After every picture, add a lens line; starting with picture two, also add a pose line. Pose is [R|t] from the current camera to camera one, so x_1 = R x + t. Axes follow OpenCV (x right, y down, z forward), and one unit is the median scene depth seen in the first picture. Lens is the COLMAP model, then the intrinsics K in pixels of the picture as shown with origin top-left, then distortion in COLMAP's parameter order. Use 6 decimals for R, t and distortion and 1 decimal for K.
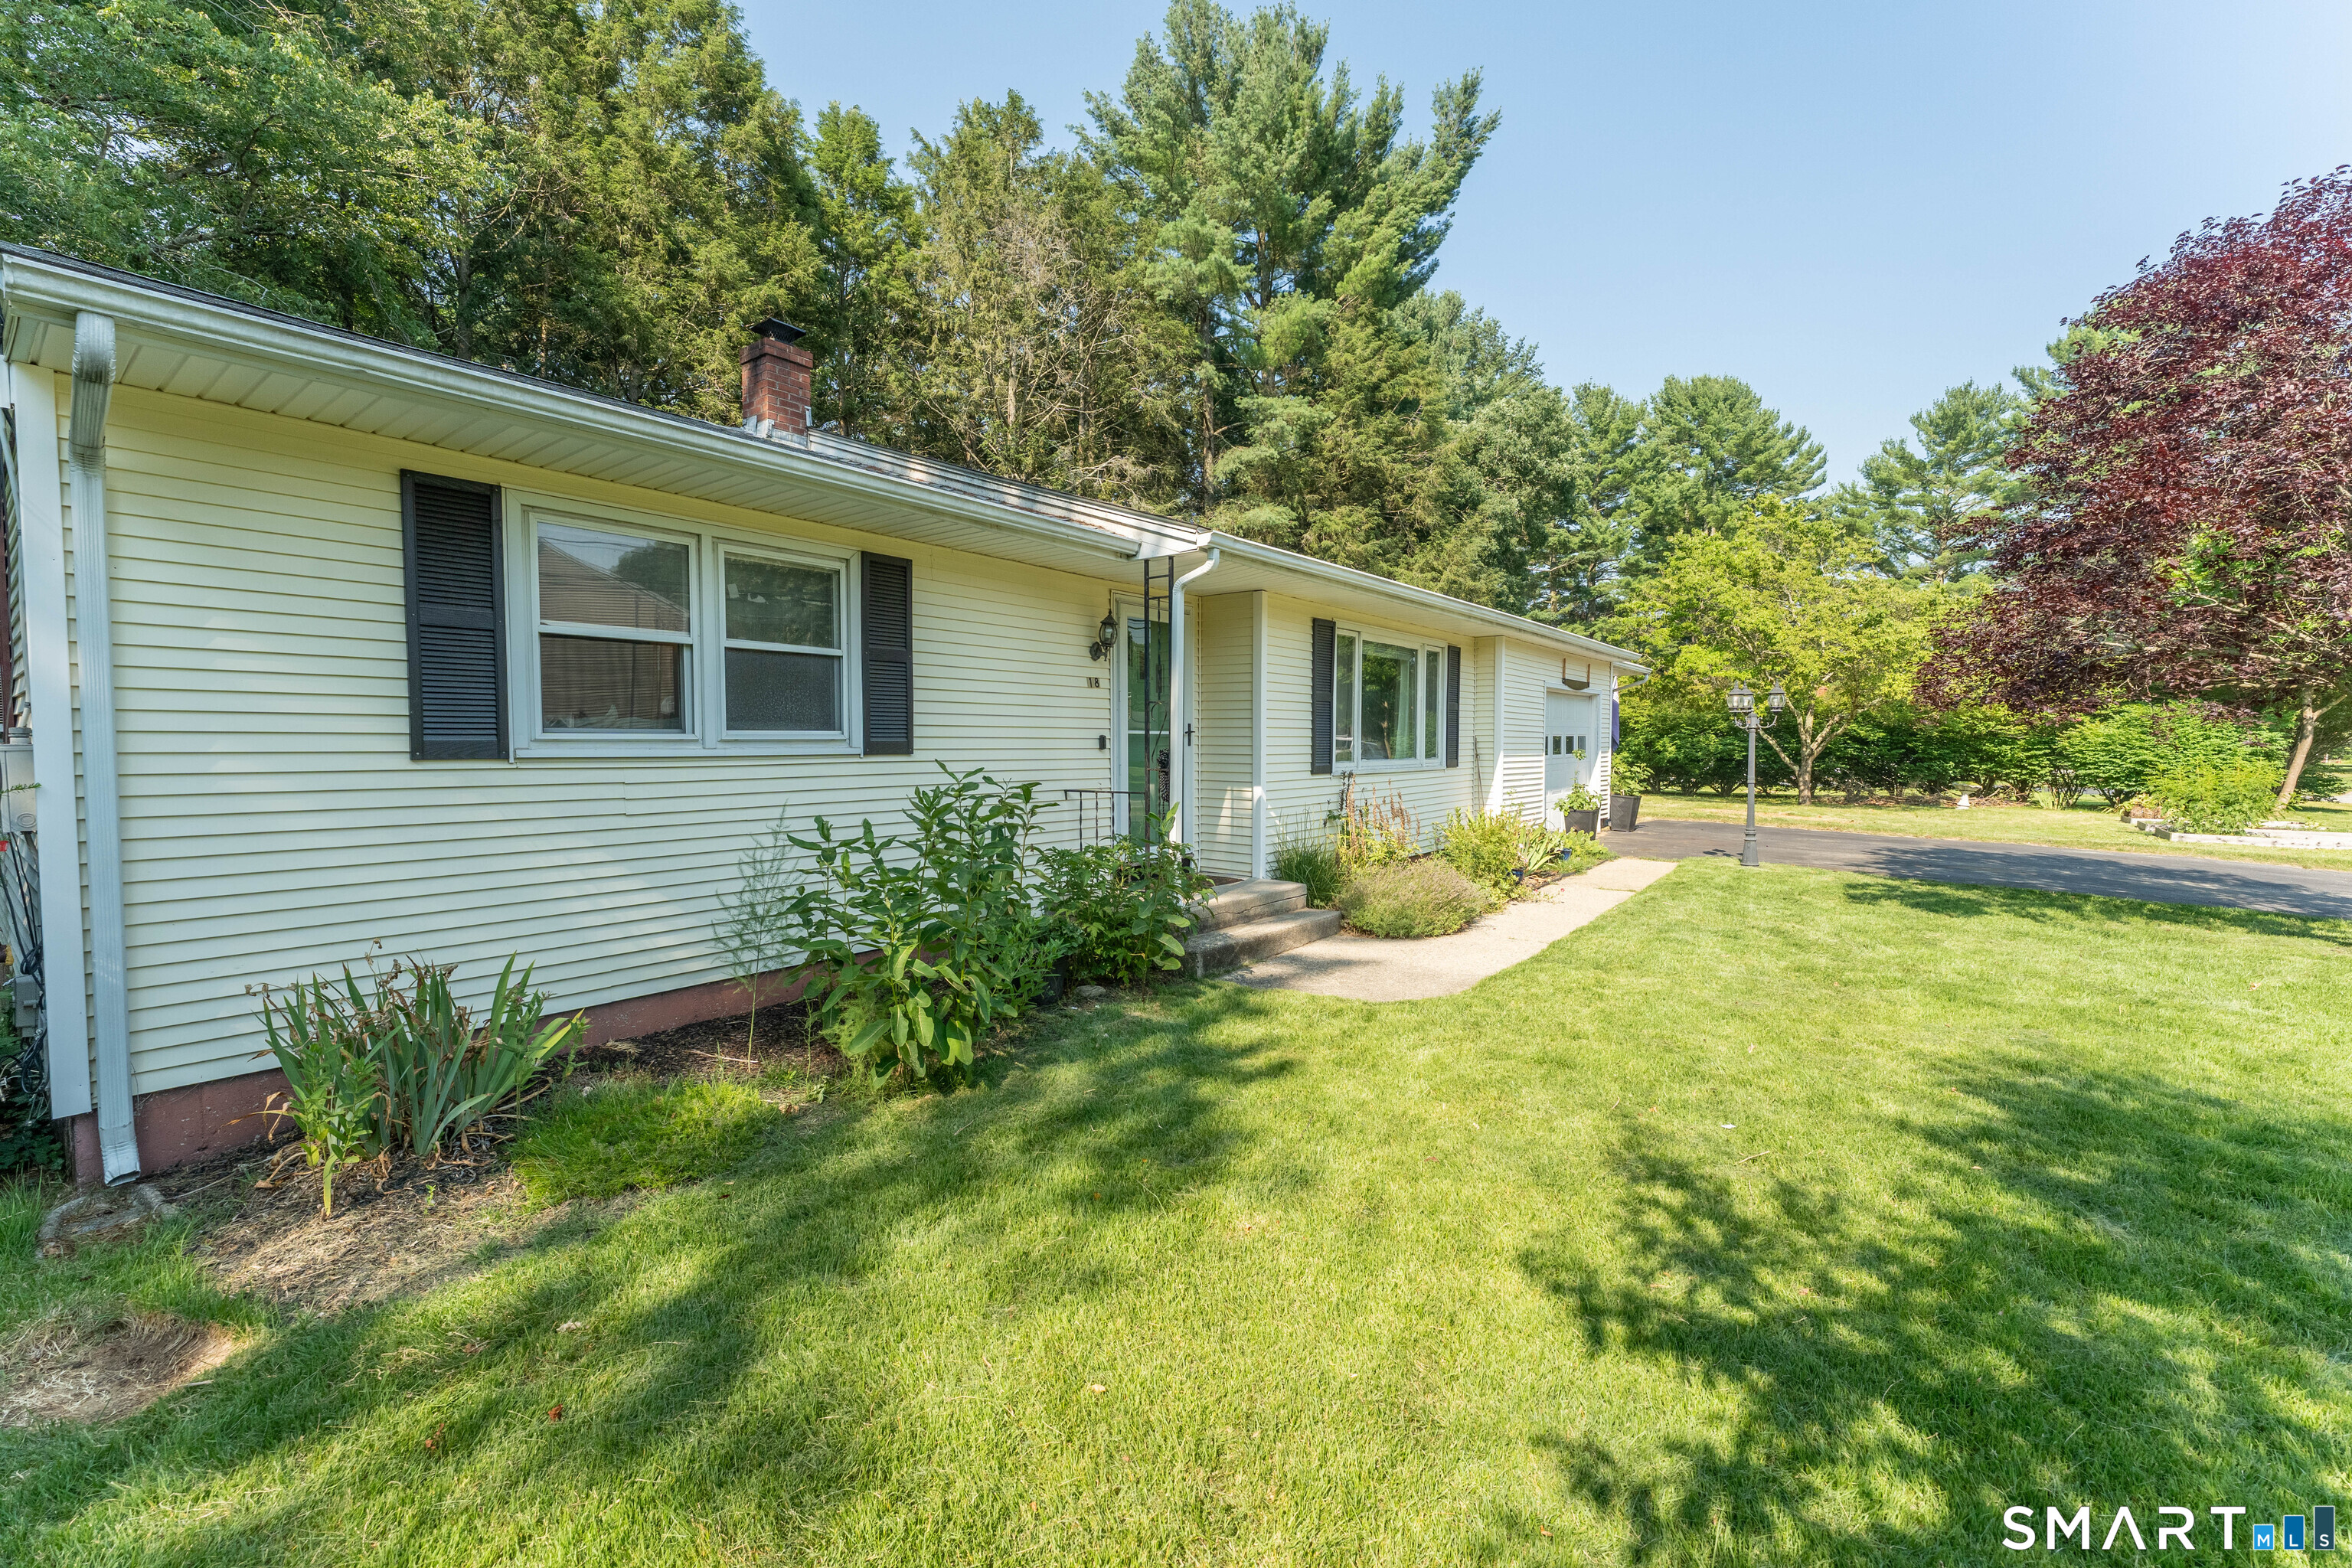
lens RADIAL K [[958.8, 0, 1183.6], [0, 958.8, 770.8], [0, 0, 1]] dist [0.027067, -0.018645]
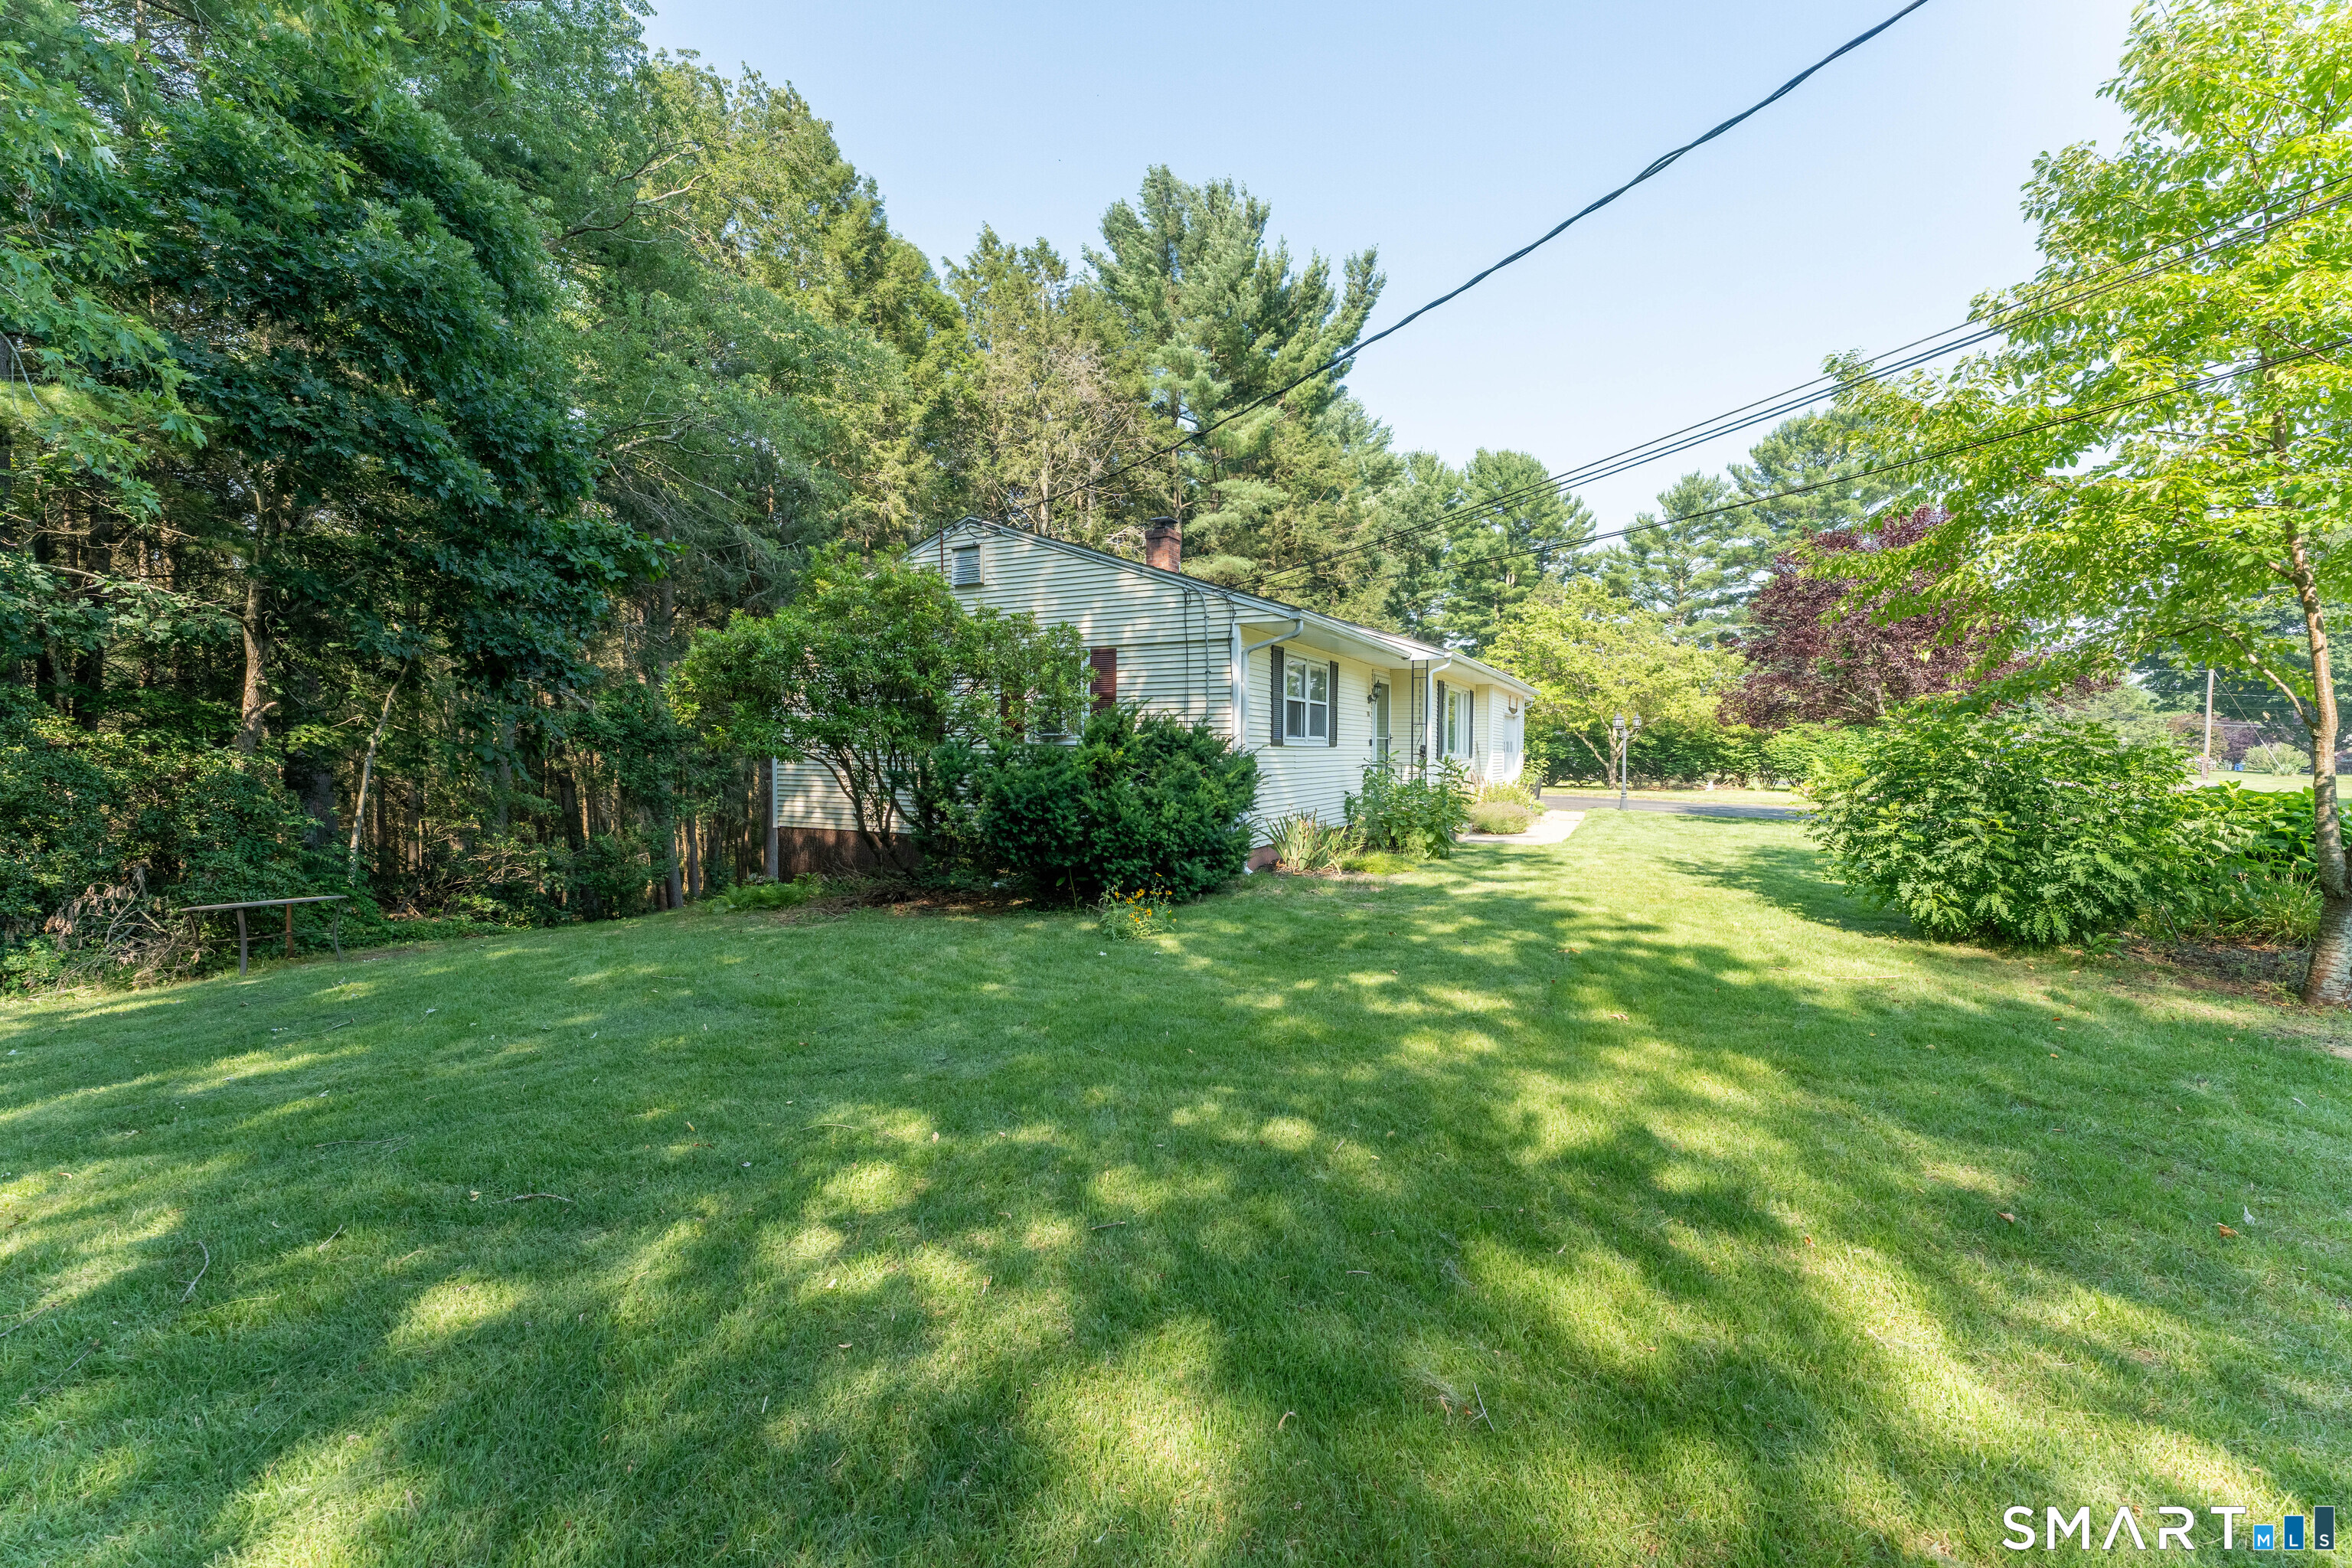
lens RADIAL K [[945.8, 0, 1175.7], [0, 945.8, 762.1], [0, 0, 1]] dist [-0.000788, 0.000242]
pose [[0.983656, -0.001500, 0.180053, -0.208715], [0.004766, 0.999832, -0.017709, 0.011951], [-0.179997, 0.018278, 0.983497, -0.226124]]
